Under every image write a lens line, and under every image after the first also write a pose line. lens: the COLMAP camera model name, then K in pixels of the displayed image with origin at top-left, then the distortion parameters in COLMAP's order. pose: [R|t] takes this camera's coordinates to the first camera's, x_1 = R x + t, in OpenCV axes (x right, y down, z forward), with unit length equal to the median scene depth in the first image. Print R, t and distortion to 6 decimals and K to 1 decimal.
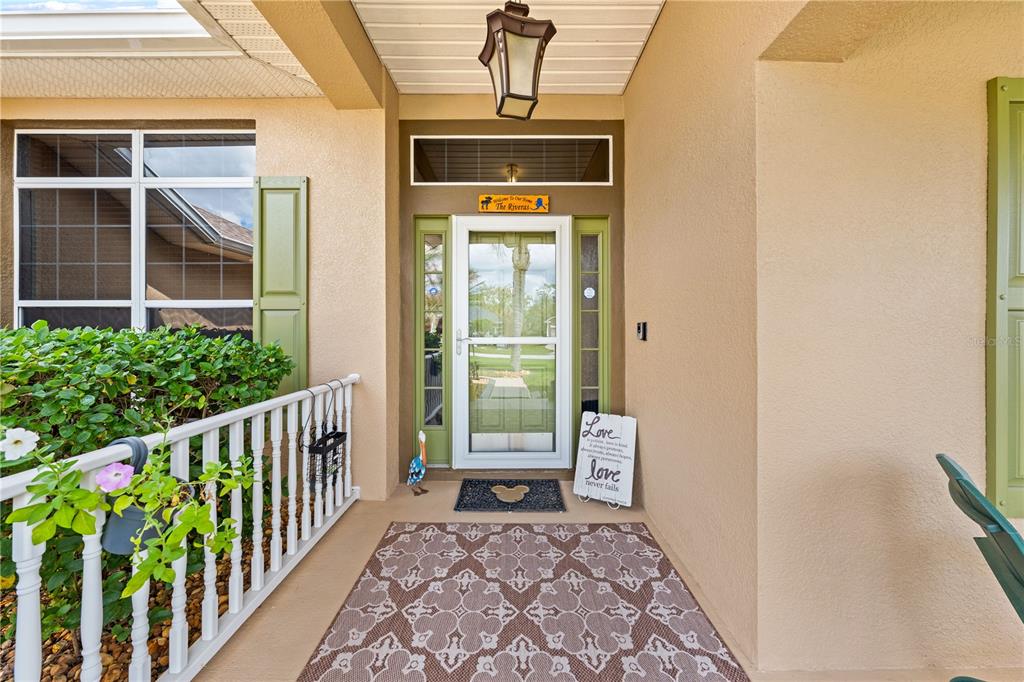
lens RADIAL K [[348.4, 0, 512.4], [0, 348.4, 330.5], [0, 0, 1]] dist [-0.004449, 0.000121]
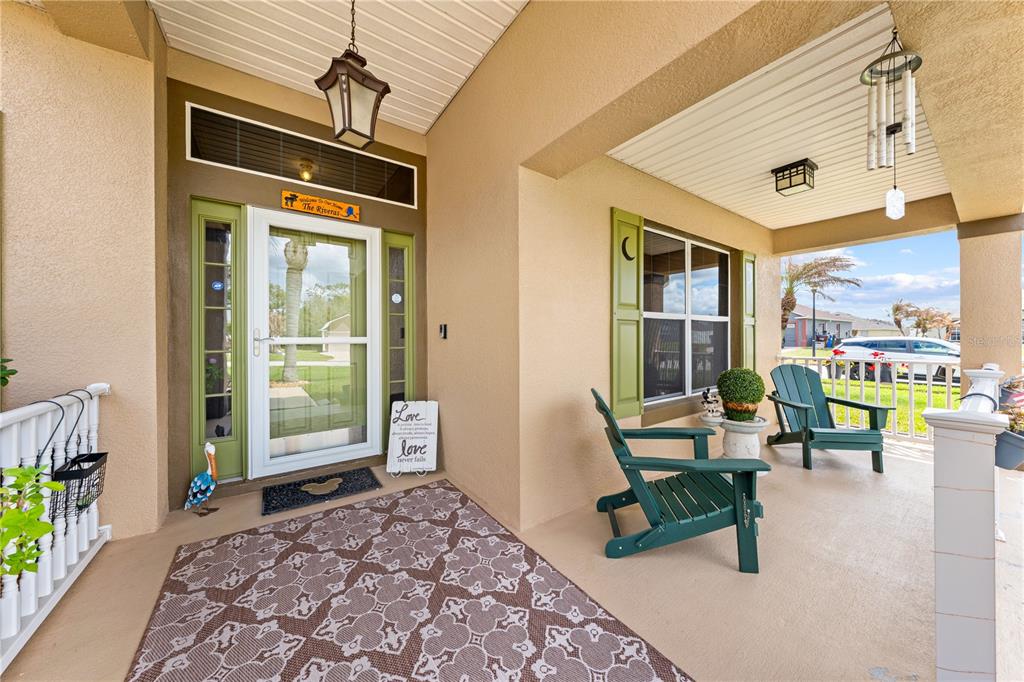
lens RADIAL K [[348.4, 0, 511.3], [0, 348.4, 338.4], [0, 0, 1]] dist [-0.004449, 0.000121]
pose [[0.820340, -0.003541, 0.571865, -0.142092], [0.002035, 0.999993, 0.003273, 0.023415], [-0.571873, -0.001521, 0.820341, -0.175376]]
